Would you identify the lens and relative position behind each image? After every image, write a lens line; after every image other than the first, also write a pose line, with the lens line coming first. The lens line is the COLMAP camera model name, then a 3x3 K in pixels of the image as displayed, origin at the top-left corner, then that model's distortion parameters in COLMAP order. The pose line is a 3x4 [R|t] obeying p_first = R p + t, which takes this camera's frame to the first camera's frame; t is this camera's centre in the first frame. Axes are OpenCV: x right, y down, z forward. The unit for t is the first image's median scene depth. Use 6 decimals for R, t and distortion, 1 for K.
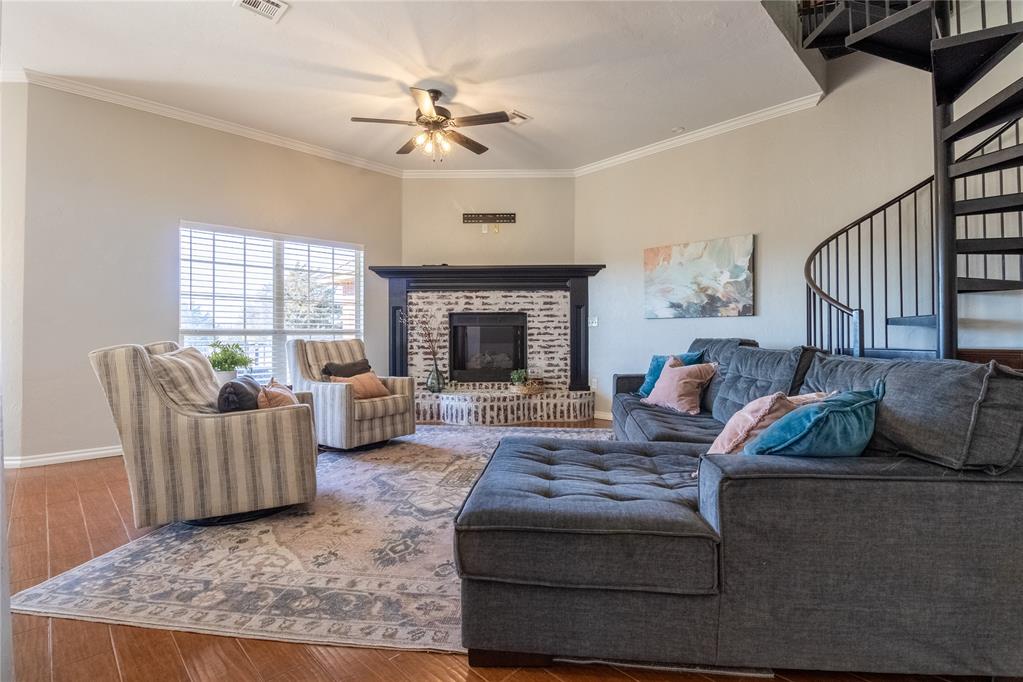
lens RADIAL K [[477.3, 0, 524.3], [0, 477.3, 336.7], [0, 0, 1]] dist [-0.000634, -0.013150]
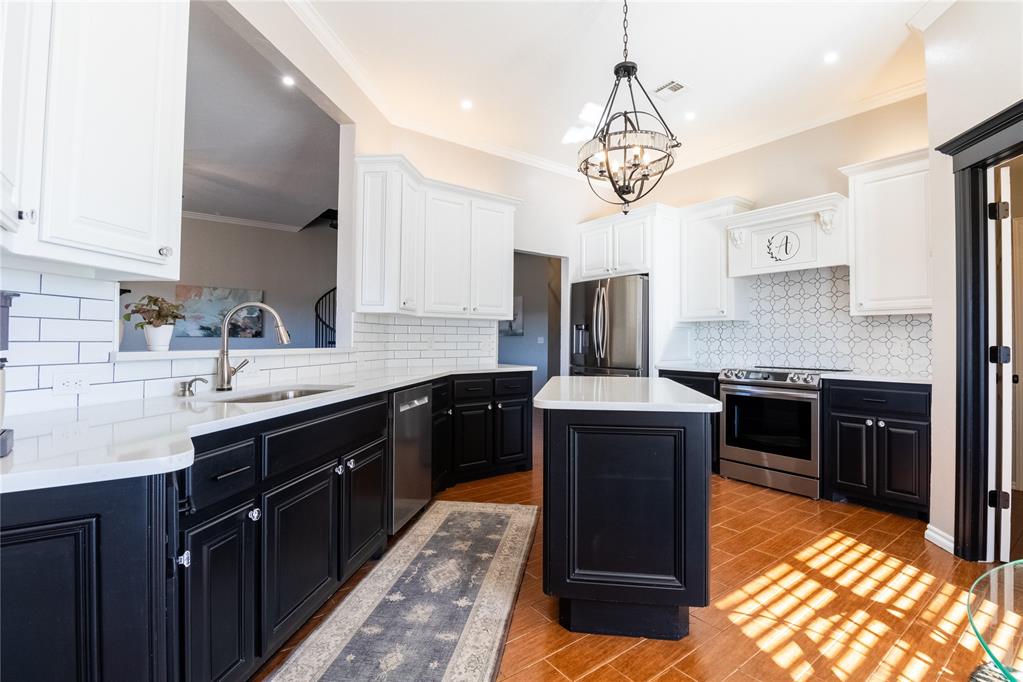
lens RADIAL K [[477.3, 0, 524.3], [0, 477.3, 336.7], [0, 0, 1]] dist [-0.000634, -0.013150]
pose [[0.138400, 0.016593, 0.990237, -0.873957], [-0.003730, 0.999861, -0.016233, -0.017586], [-0.990369, -0.001447, 0.138443, -0.147958]]
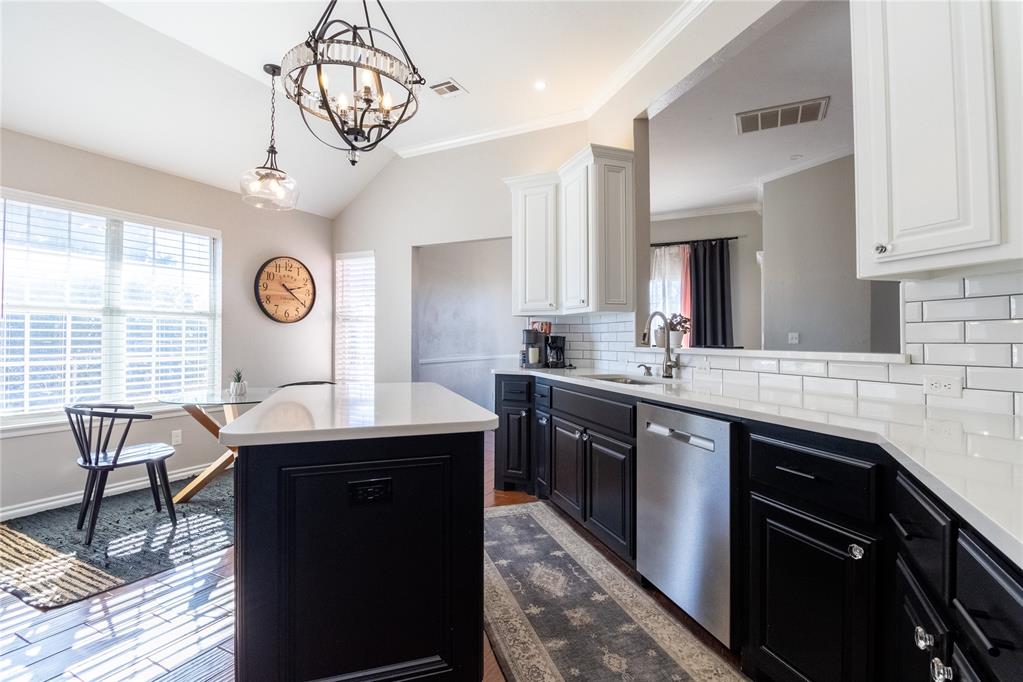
lens RADIAL K [[476.2, 0, 523.3], [0, 476.2, 336.1], [0, 0, 1]] dist [0.005889, -0.018430]
pose [[0.316569, -0.004799, -0.948557, -0.102698], [-0.005888, 0.999958, -0.007025, -0.020547], [0.948551, 0.007809, 0.316528, -0.170990]]
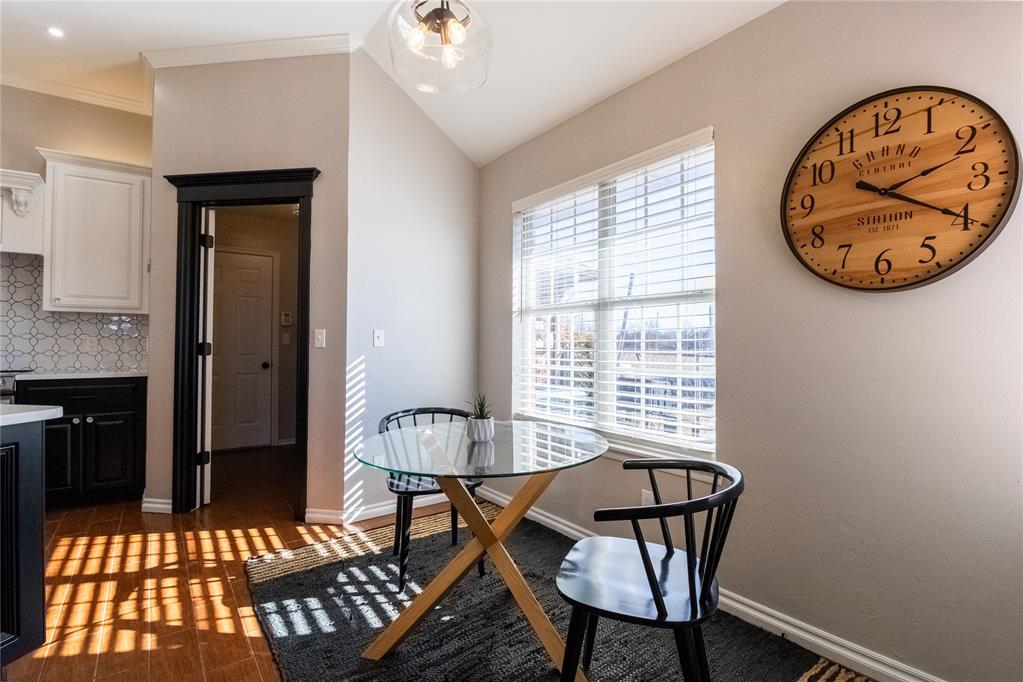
lens RADIAL K [[477.3, 0, 524.3], [0, 477.3, 336.7], [0, 0, 1]] dist [-0.000634, -0.013150]
pose [[-0.991119, 0.003012, 0.132944, -0.850590], [0.000874, 0.999869, -0.016136, -0.015364], [-0.132975, -0.015877, -0.990992, 0.003324]]
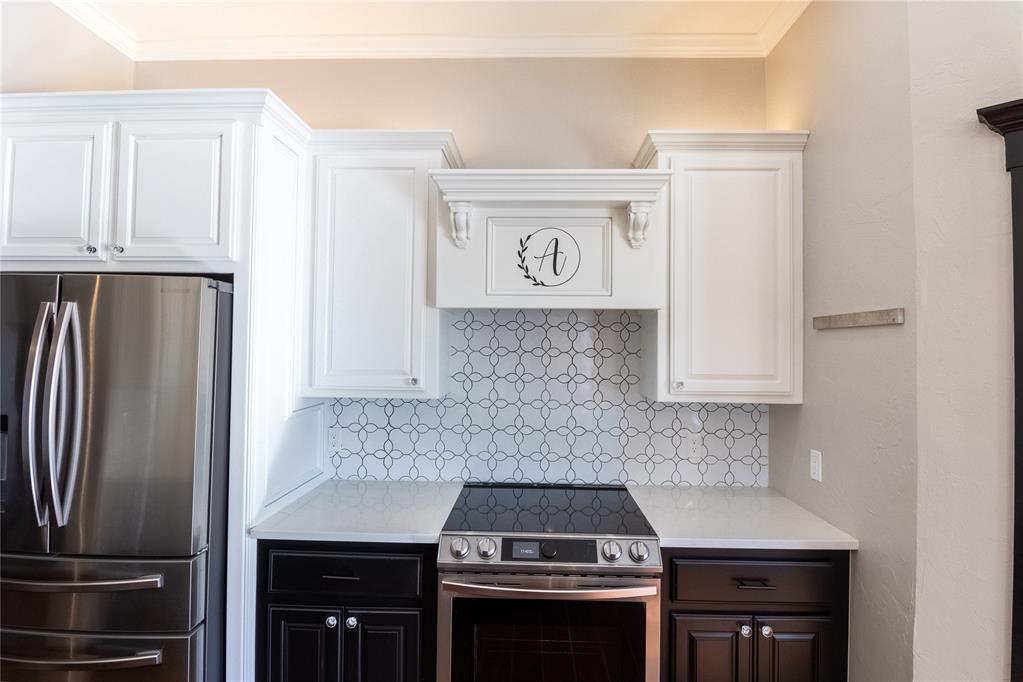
lens RADIAL K [[489.3, 0, 524.2], [0, 489.3, 334.7], [0, 0, 1]] dist [-0.000708, -0.012674]
pose [[-0.680392, 0.011372, 0.732760, -0.384316], [-0.009516, 0.999658, -0.024351, -0.097299], [-0.732787, -0.023541, -0.680051, -0.172097]]
